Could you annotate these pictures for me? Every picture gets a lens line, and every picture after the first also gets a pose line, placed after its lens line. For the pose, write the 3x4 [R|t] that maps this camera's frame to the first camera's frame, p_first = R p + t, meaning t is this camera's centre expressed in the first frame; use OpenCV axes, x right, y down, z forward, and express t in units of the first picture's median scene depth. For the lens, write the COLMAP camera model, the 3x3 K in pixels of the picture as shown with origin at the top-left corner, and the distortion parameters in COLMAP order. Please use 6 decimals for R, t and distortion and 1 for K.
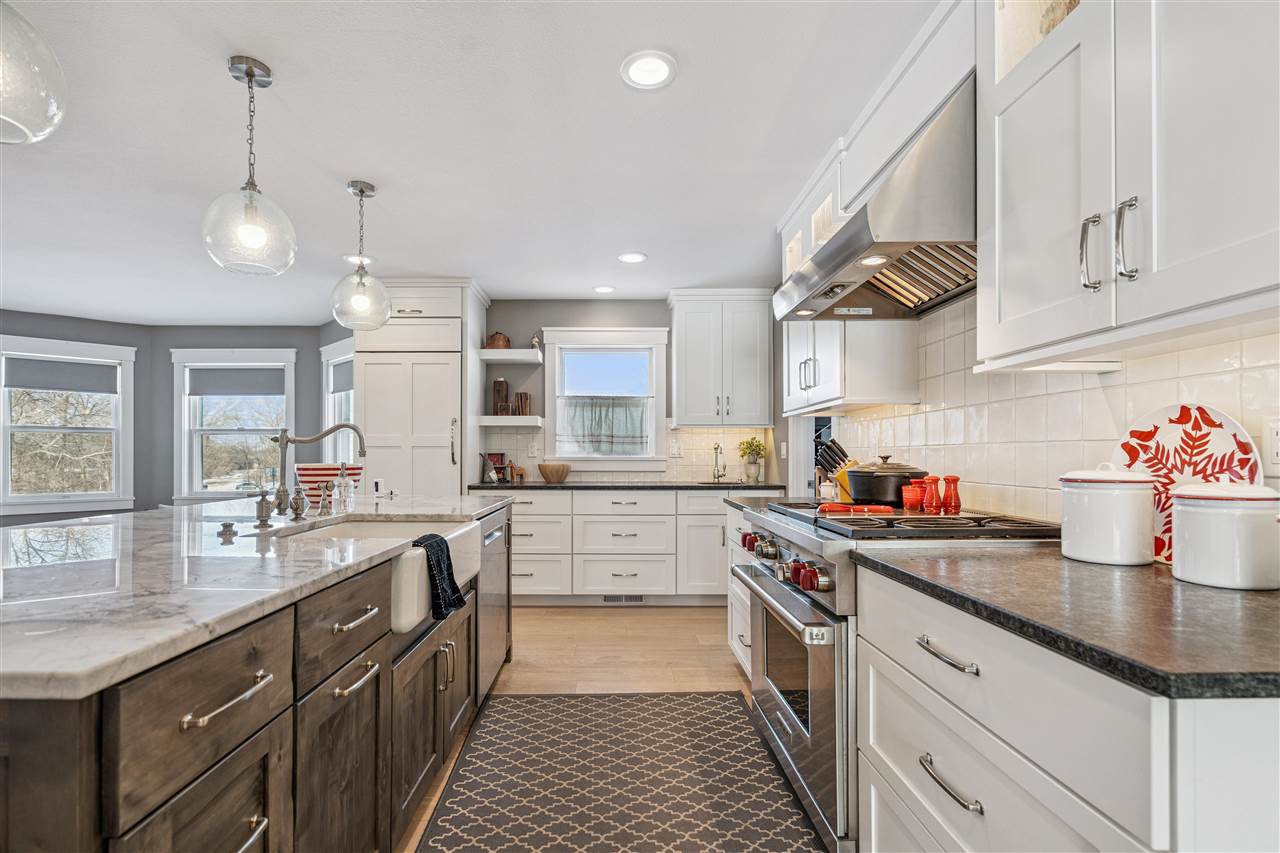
lens RADIAL K [[589.7, 0, 616.7], [0, 589.7, 446.6], [0, 0, 1]] dist [-0.002740, 0.002086]
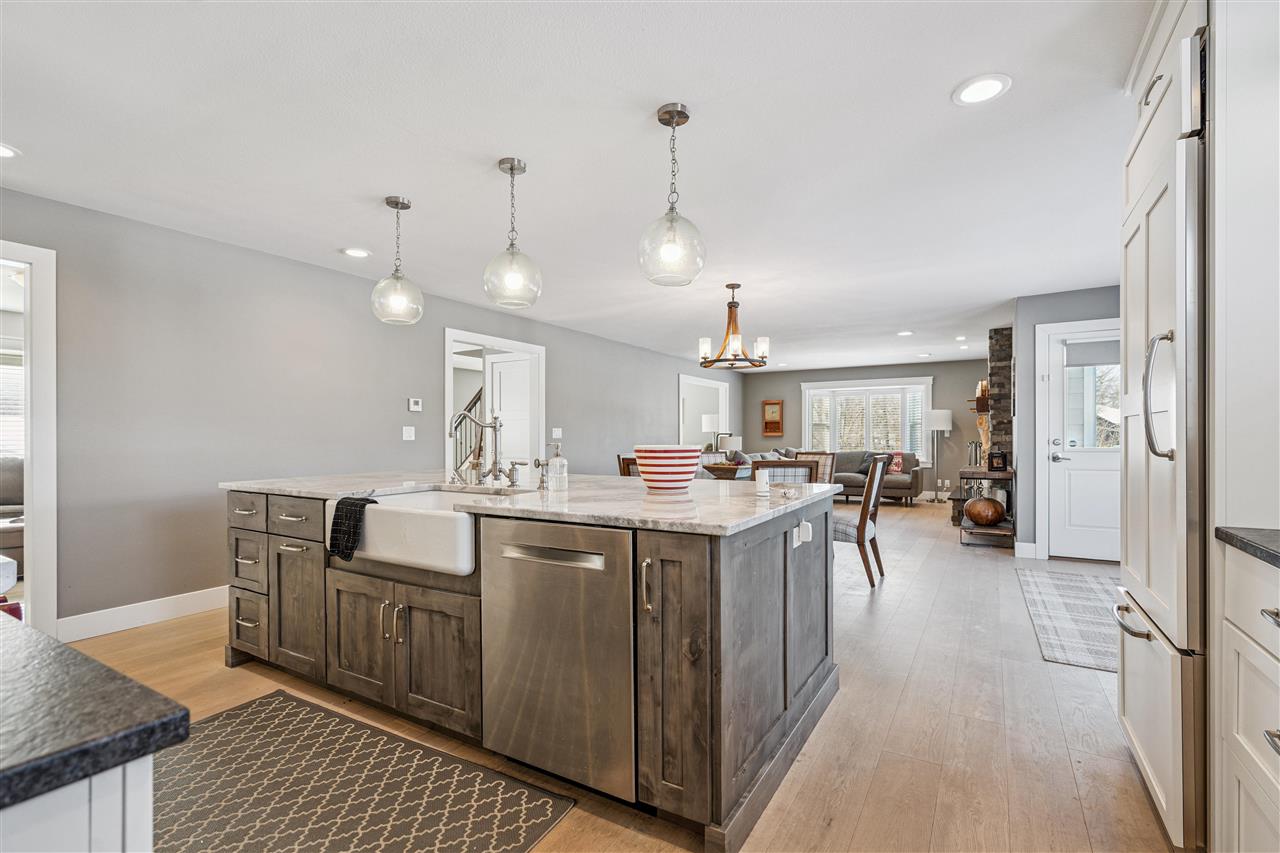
lens RADIAL K [[589.7, 0, 622.7], [0, 589.7, 422.7], [0, 0, 1]] dist [-0.002740, 0.002086]
pose [[-0.532181, -0.016611, -0.846467, 0.205055], [0.014335, 0.999487, -0.028627, 0.011904], [0.846509, -0.027369, -0.531670, 0.917560]]
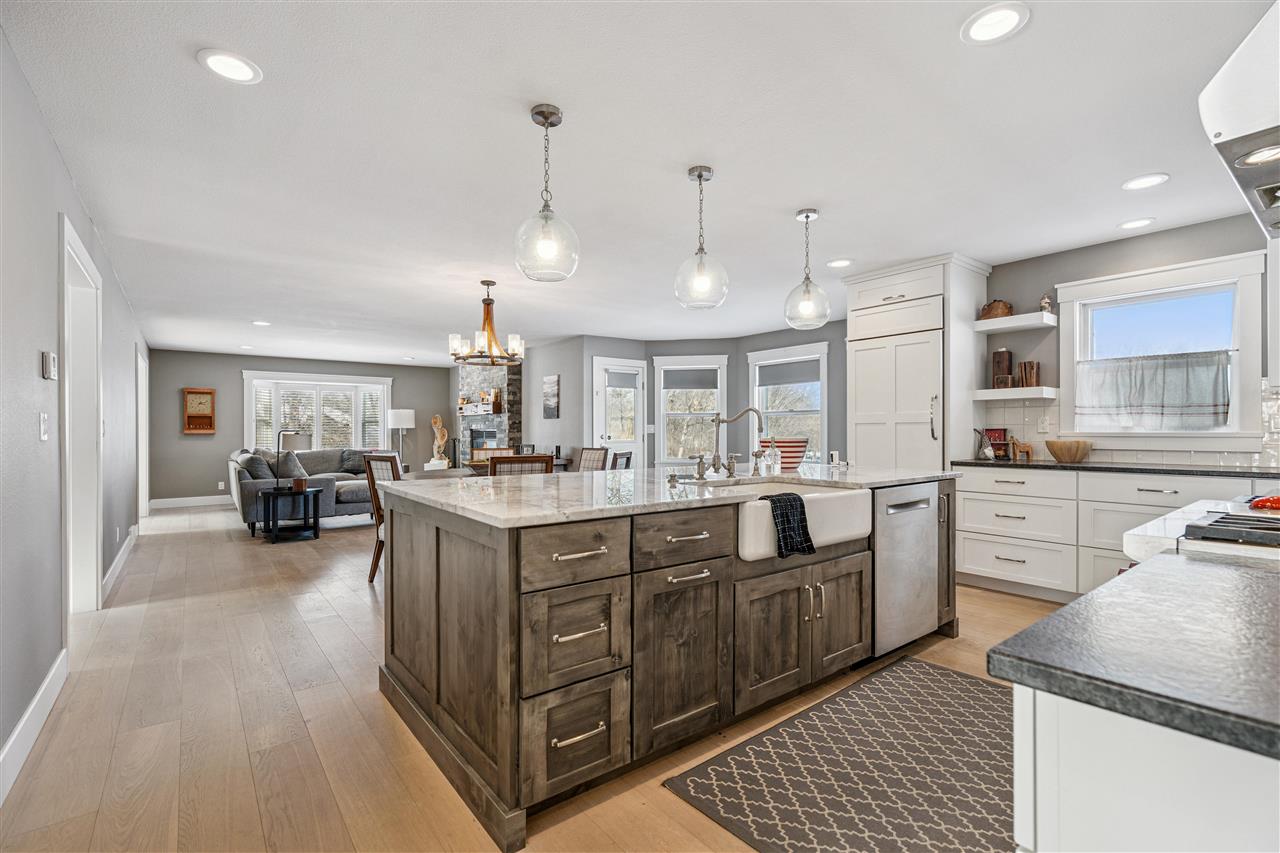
lens RADIAL K [[589.7, 0, 662.6], [0, 589.7, 419.3], [0, 0, 1]] dist [-0.002740, 0.002086]
pose [[0.630253, -0.018522, -0.776169, 0.218881], [0.014006, 0.999824, -0.012486, 0.000652], [0.776263, -0.003002, 0.630402, -0.007301]]
